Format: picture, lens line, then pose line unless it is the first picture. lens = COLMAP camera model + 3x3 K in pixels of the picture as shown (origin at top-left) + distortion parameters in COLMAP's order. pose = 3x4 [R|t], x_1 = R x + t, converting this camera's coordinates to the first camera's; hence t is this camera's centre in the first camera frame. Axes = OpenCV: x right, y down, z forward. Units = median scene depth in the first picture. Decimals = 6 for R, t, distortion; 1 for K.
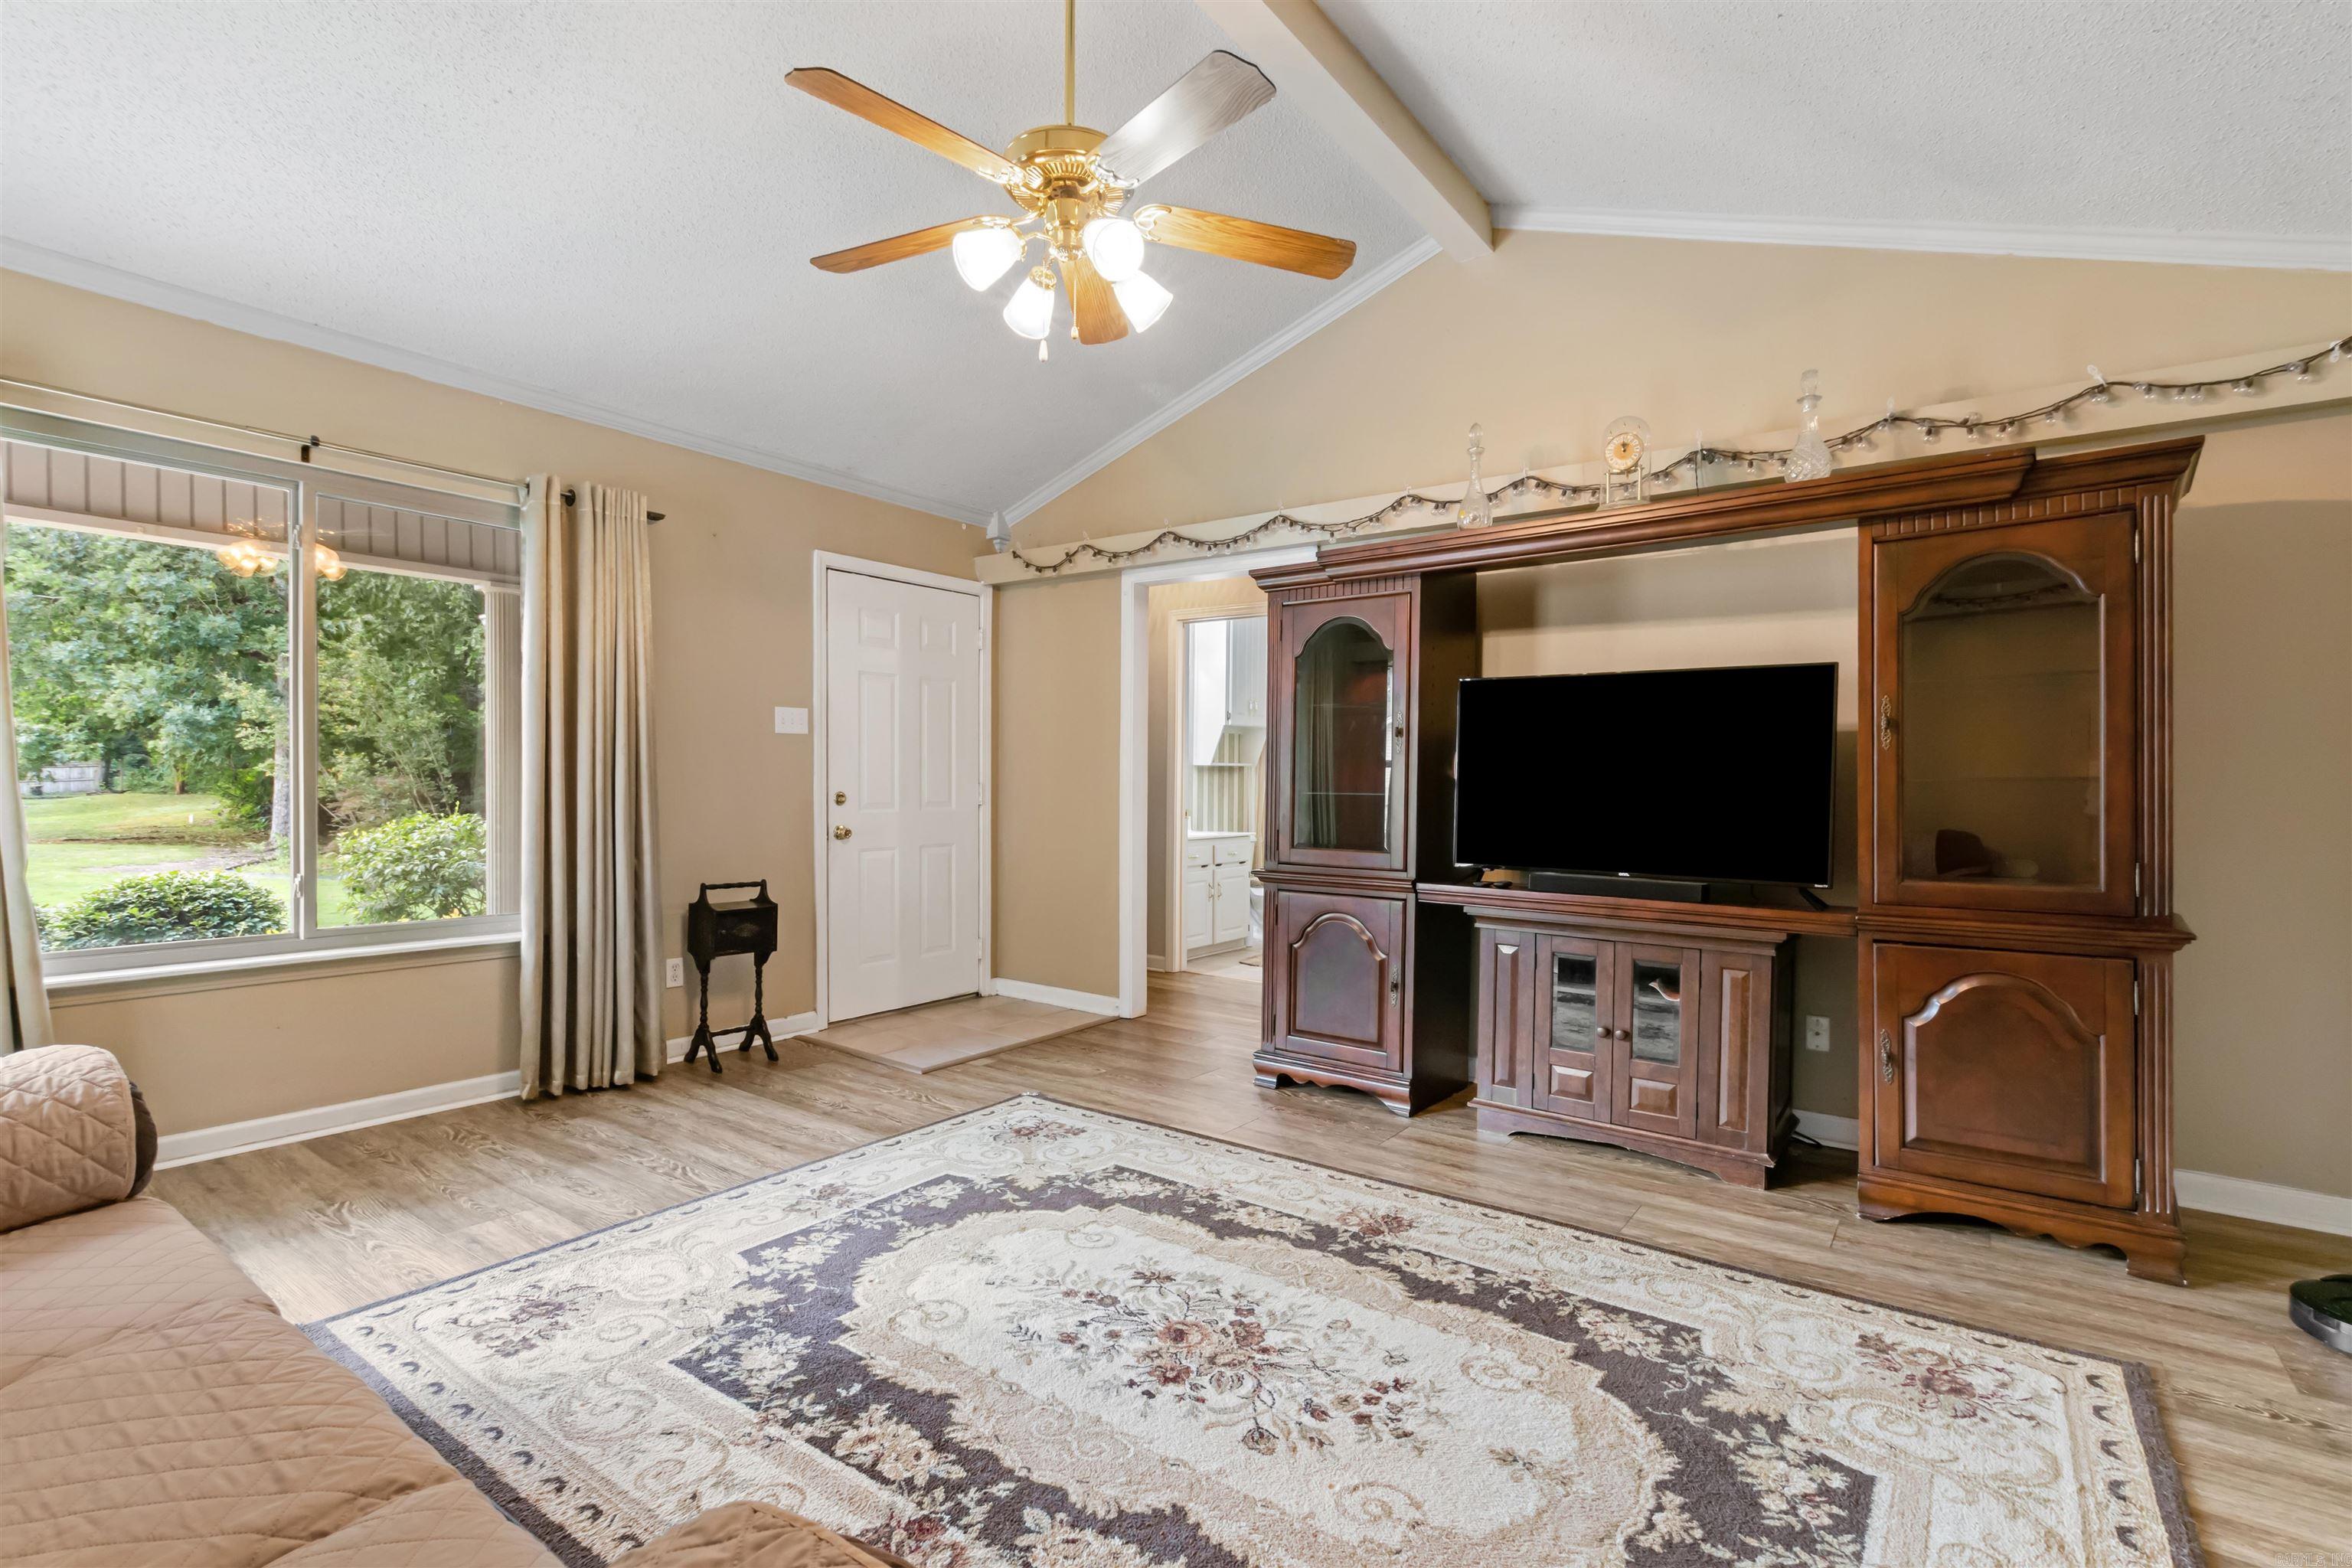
lens RADIAL K [[1093.8, 0, 1161.0], [0, 1093.8, 789.0], [0, 0, 1]] dist [-0.000453, 0.000078]
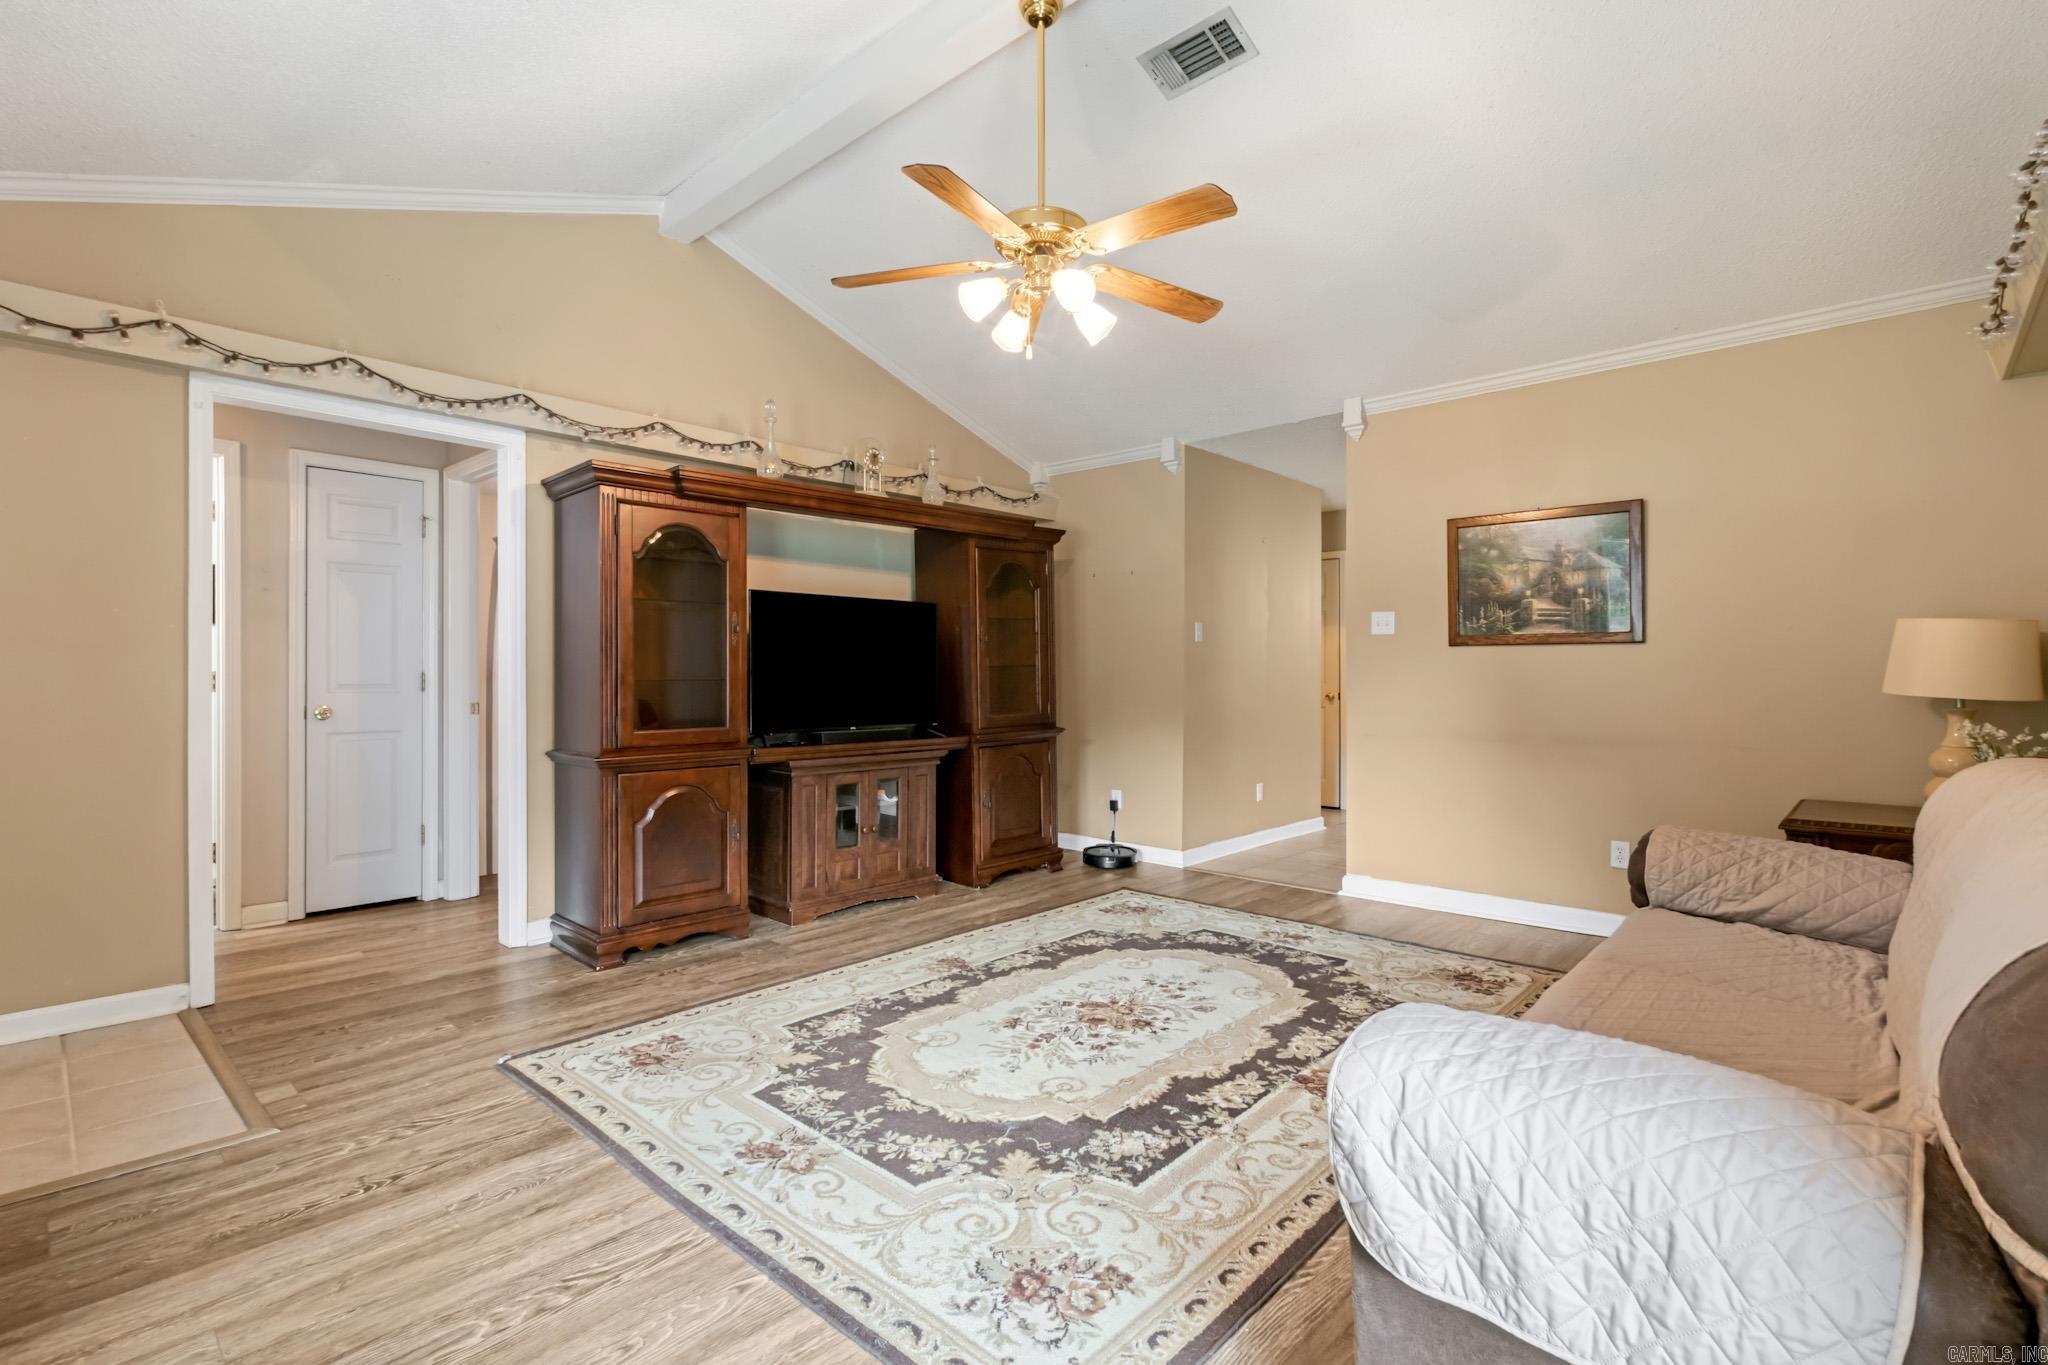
lens RADIAL K [[951.2, 0, 1020.5], [0, 951.2, 661.1], [0, 0, 1]] dist [-0.000716, -0.001845]
pose [[0.106539, 0.000567, 0.994308, -1.177111], [0.007080, 0.999974, -0.001329, -0.018100], [-0.994283, 0.007182, 0.106532, 0.822329]]
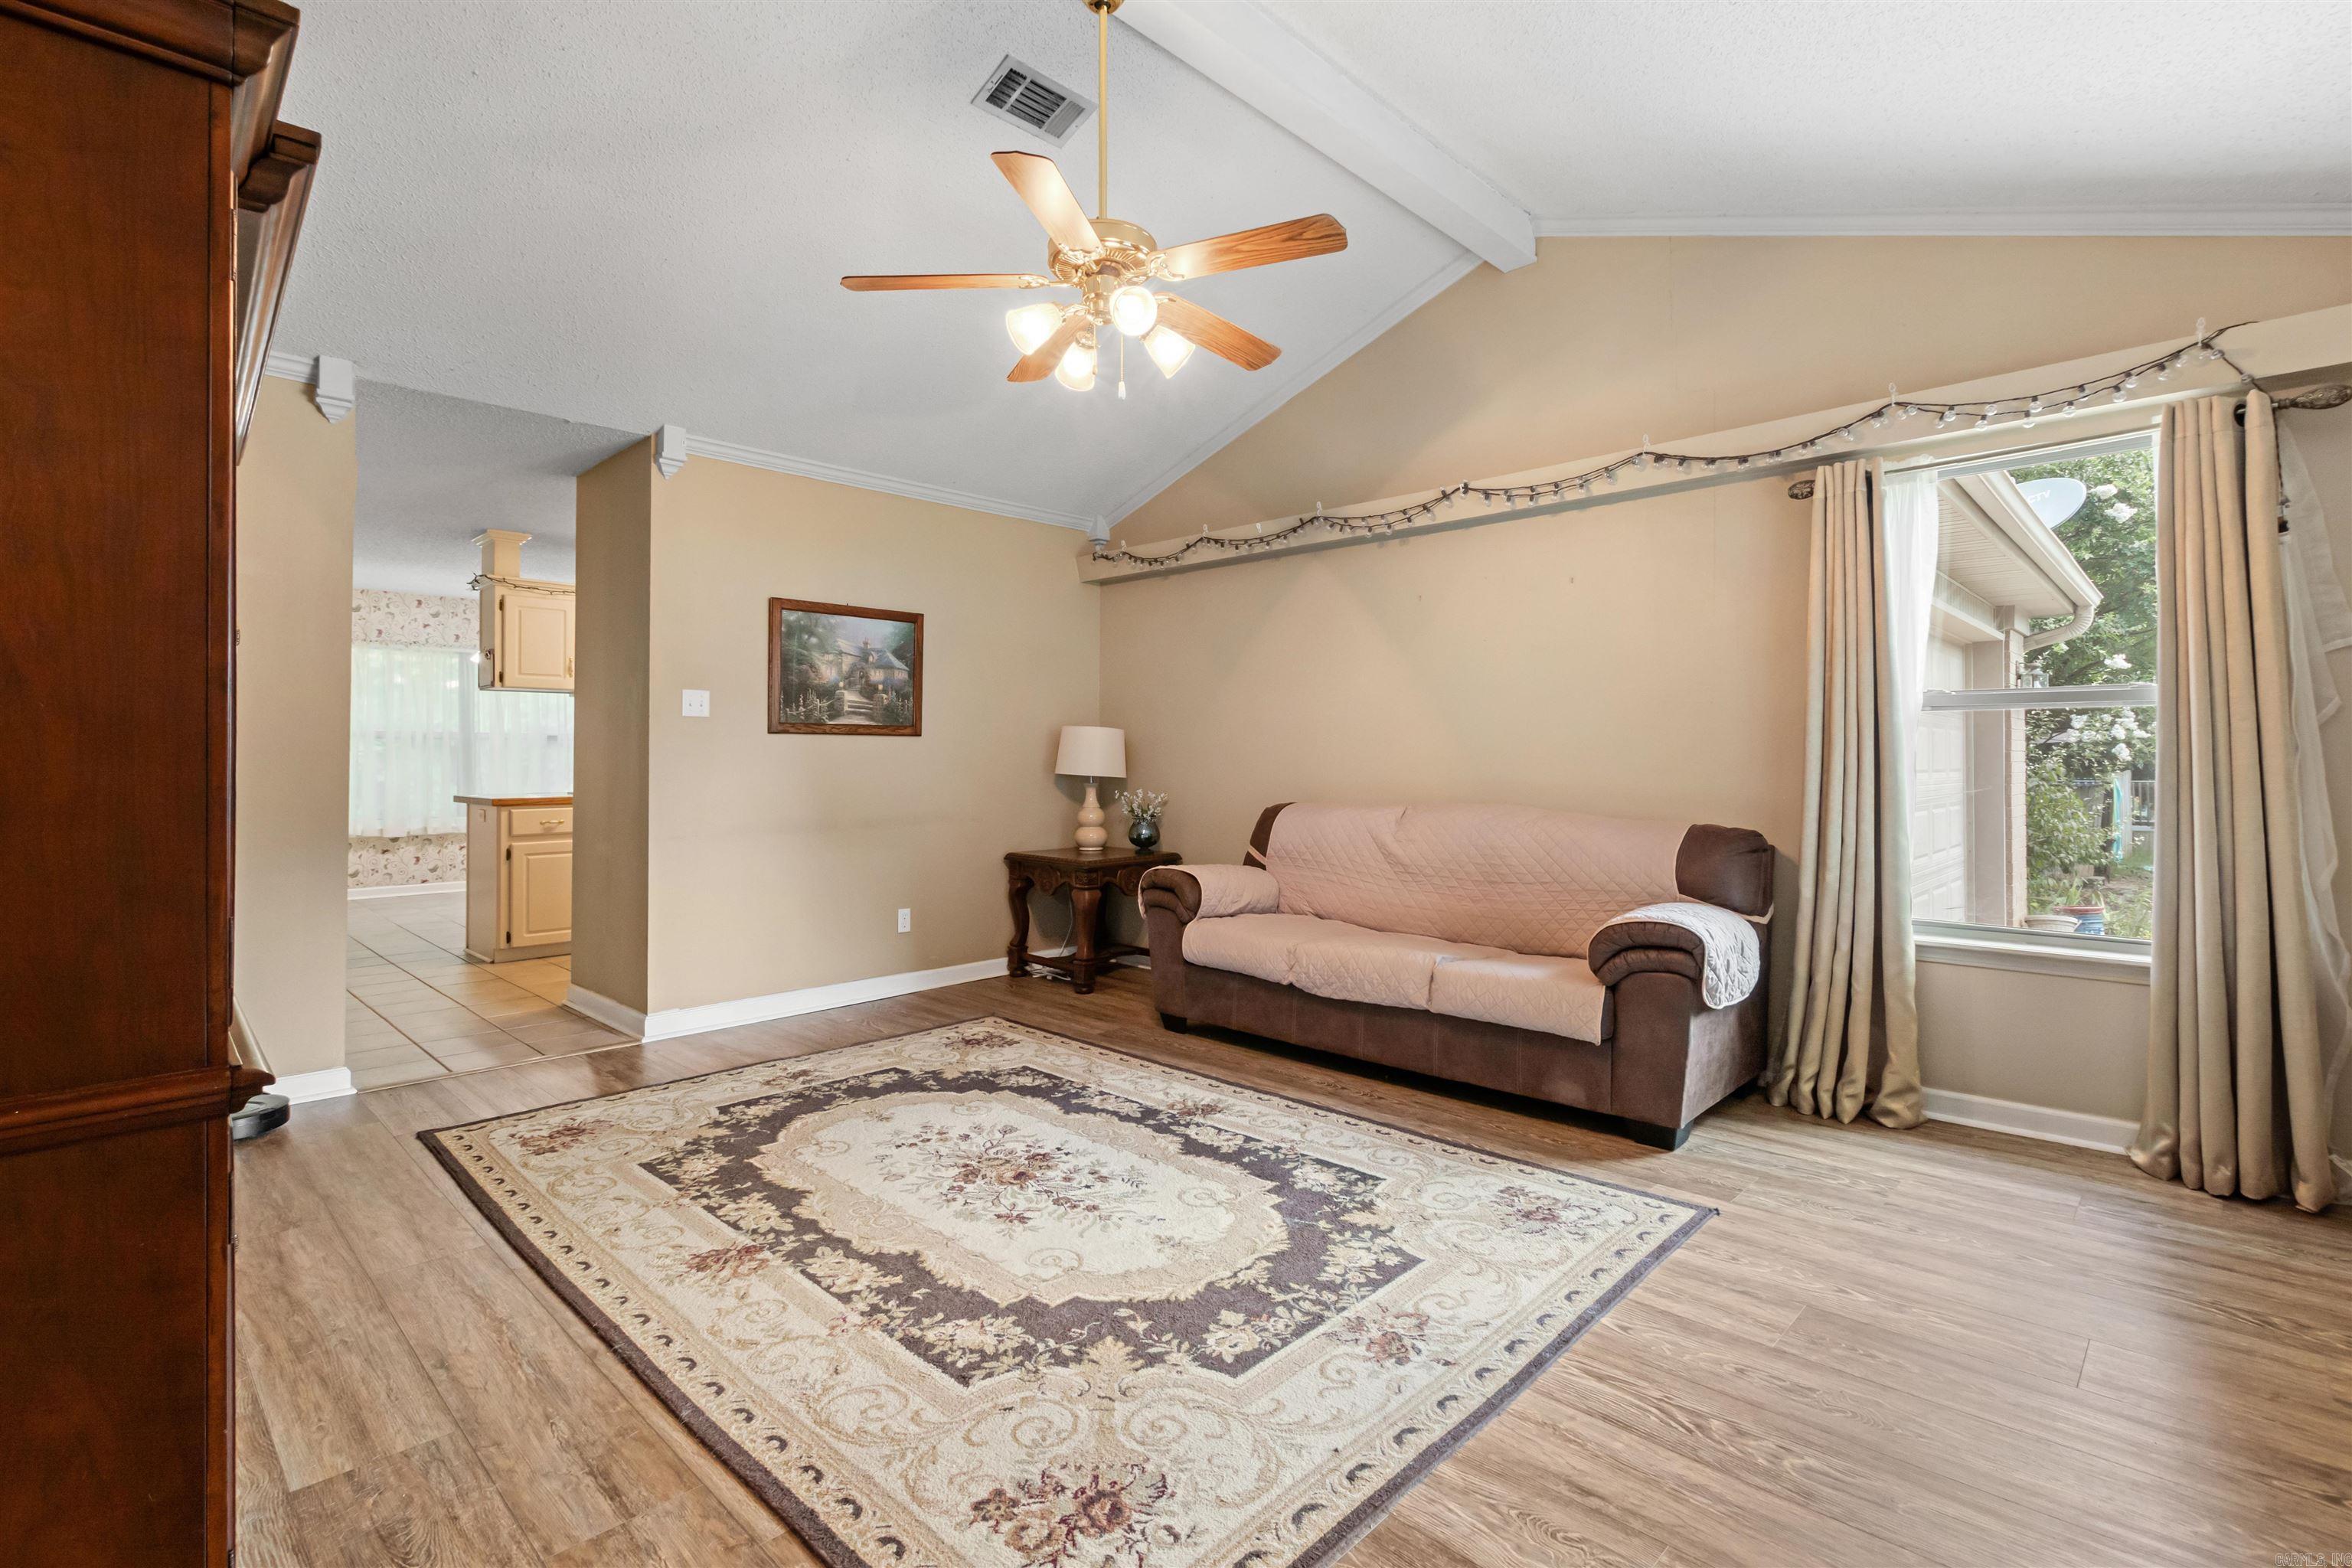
lens RADIAL K [[1092.4, 0, 1172.0], [0, 1092.4, 759.5], [0, 0, 1]] dist [-0.000716, -0.001845]
pose [[-0.991915, -0.010597, 0.126461, -0.283890], [-0.009991, 0.999935, 0.005427, -0.014881], [-0.126511, 0.004119, -0.991957, 1.969388]]
